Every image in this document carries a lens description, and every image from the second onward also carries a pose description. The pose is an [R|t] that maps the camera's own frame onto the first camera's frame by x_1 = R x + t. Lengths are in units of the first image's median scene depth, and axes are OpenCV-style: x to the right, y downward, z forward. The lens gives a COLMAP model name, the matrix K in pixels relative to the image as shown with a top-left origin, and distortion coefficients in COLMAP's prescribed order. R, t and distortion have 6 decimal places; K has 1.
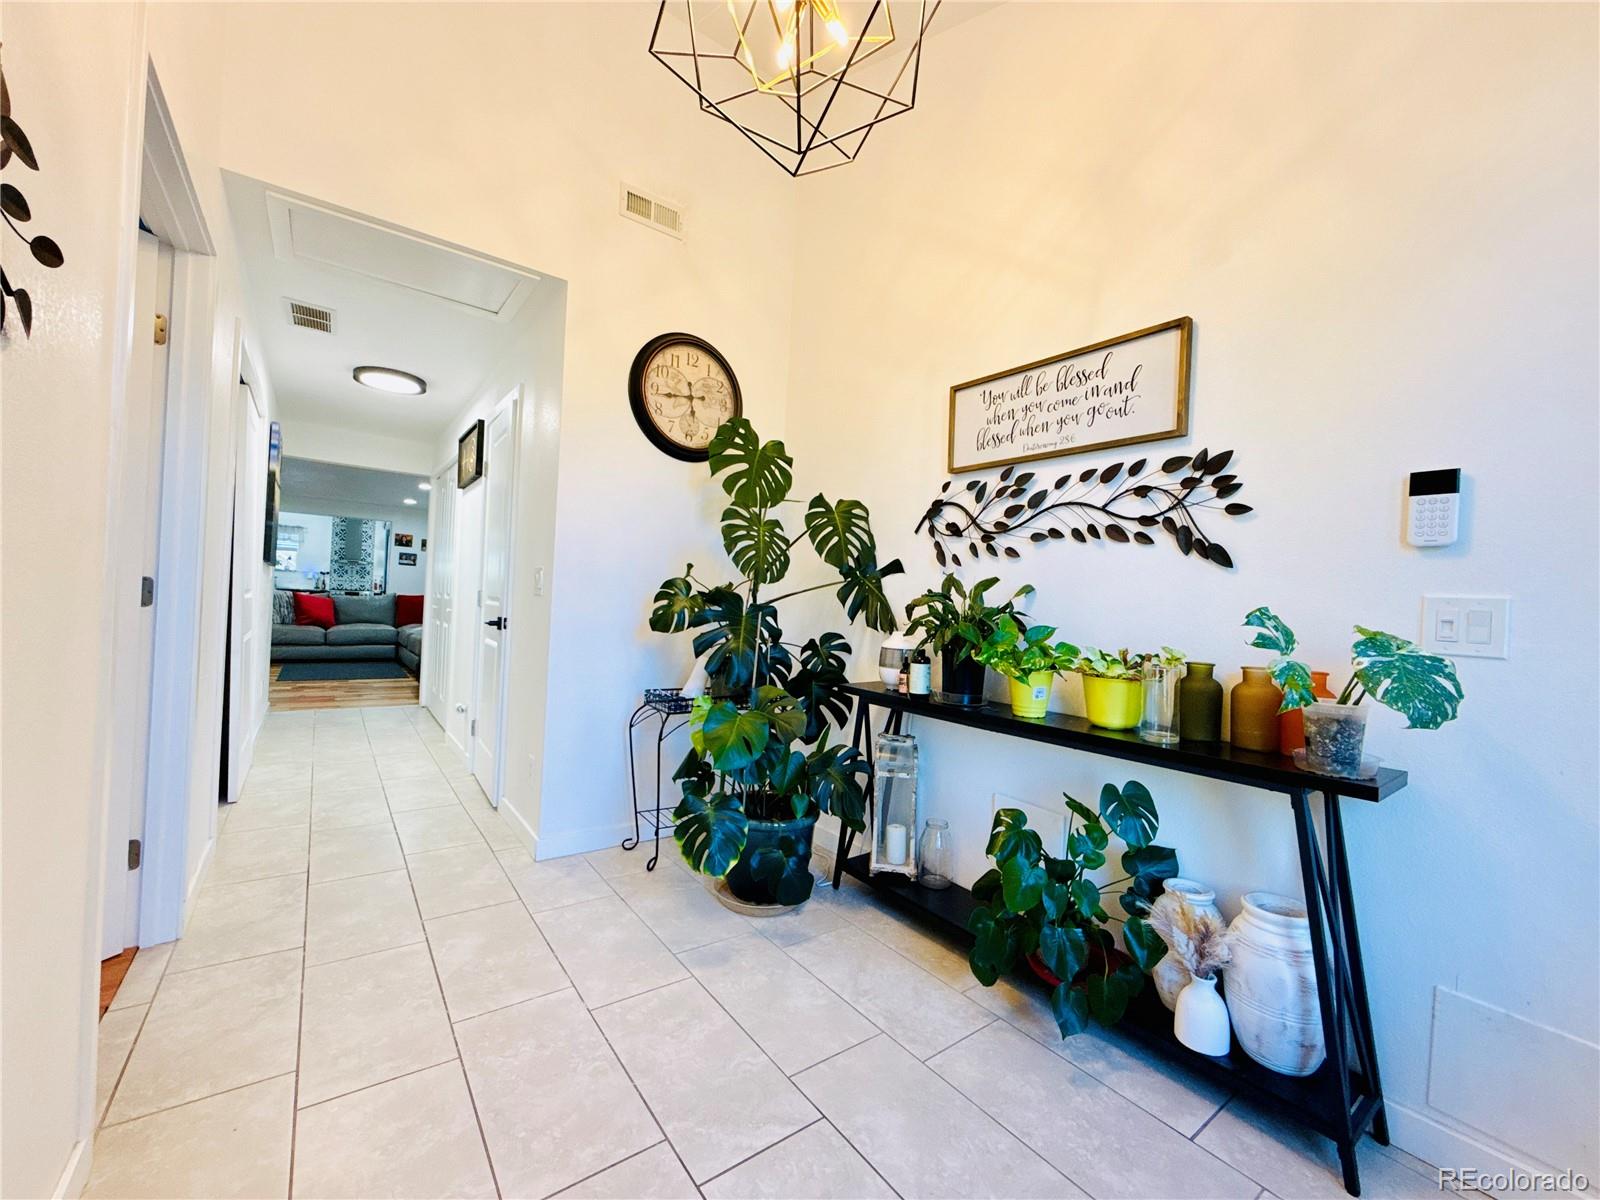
lens RADIAL K [[643.4, 0, 801.1], [0, 643.4, 600.8], [0, 0, 1]] dist [0.003197, -0.000050]
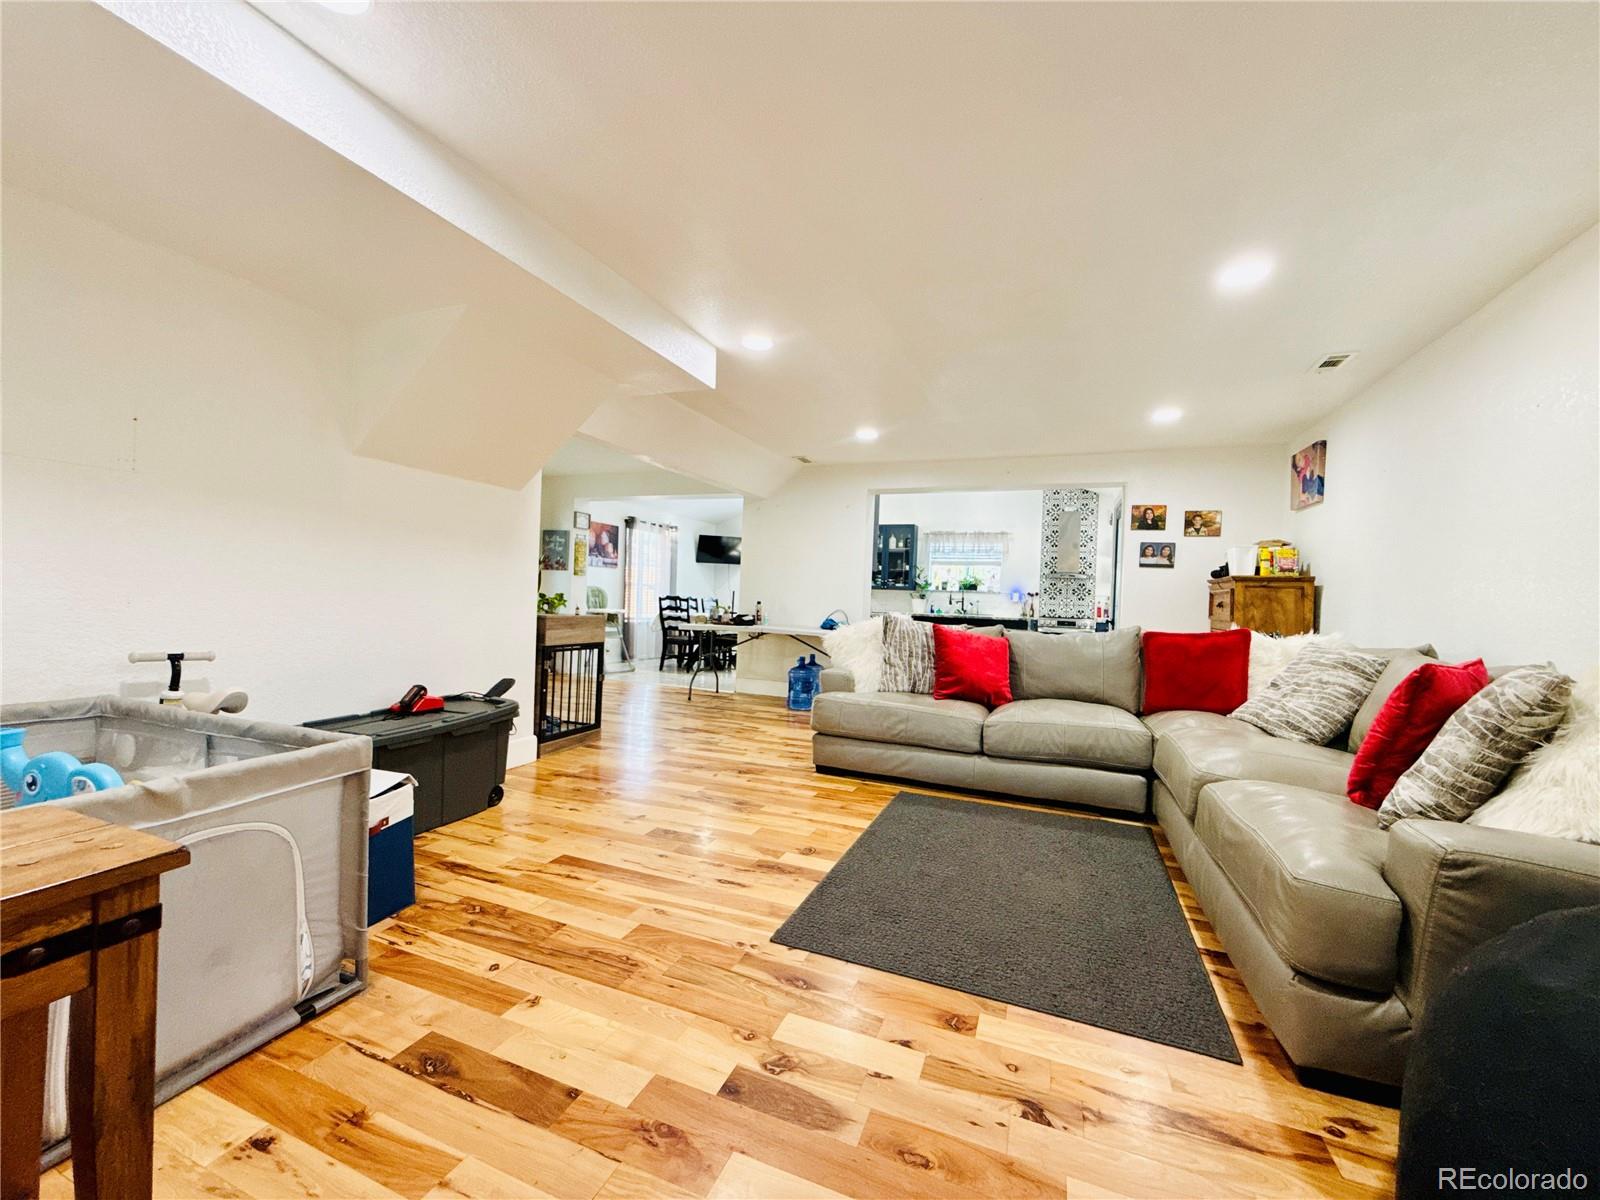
lens RADIAL K [[643.4, 0, 799.8], [0, 643.4, 601.9], [0, 0, 1]] dist [0.003197, -0.000050]
pose [[0.520102, -0.023350, -0.853785, -0.334567], [-0.009144, 0.999417, -0.032903, -0.011046], [0.854055, 0.024920, 0.519586, 0.515014]]
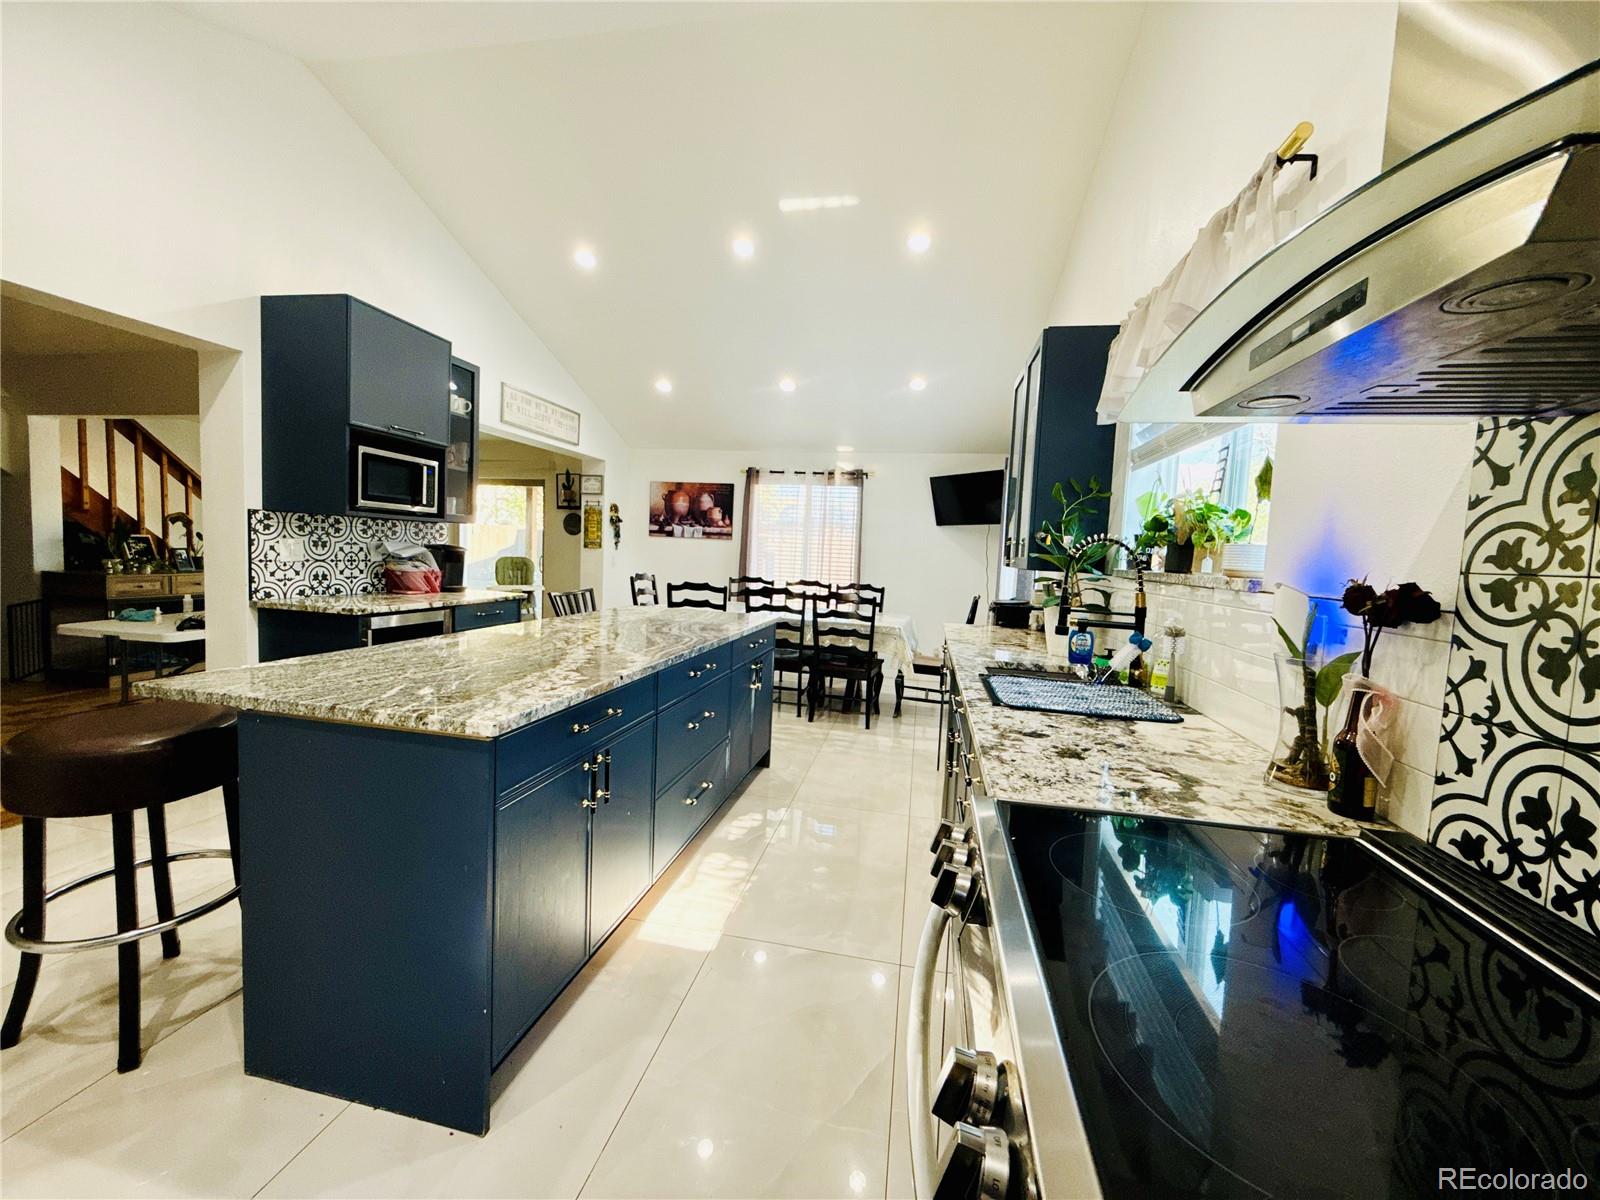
lens RADIAL K [[643.4, 0, 802.5], [0, 643.4, 604.8], [0, 0, 1]] dist [0.003197, -0.000050]
pose [[-0.734131, -0.025588, -0.678526, -1.522531], [-0.076068, 0.996098, 0.044737, -0.112074], [0.674734, 0.084457, -0.733213, 2.423758]]
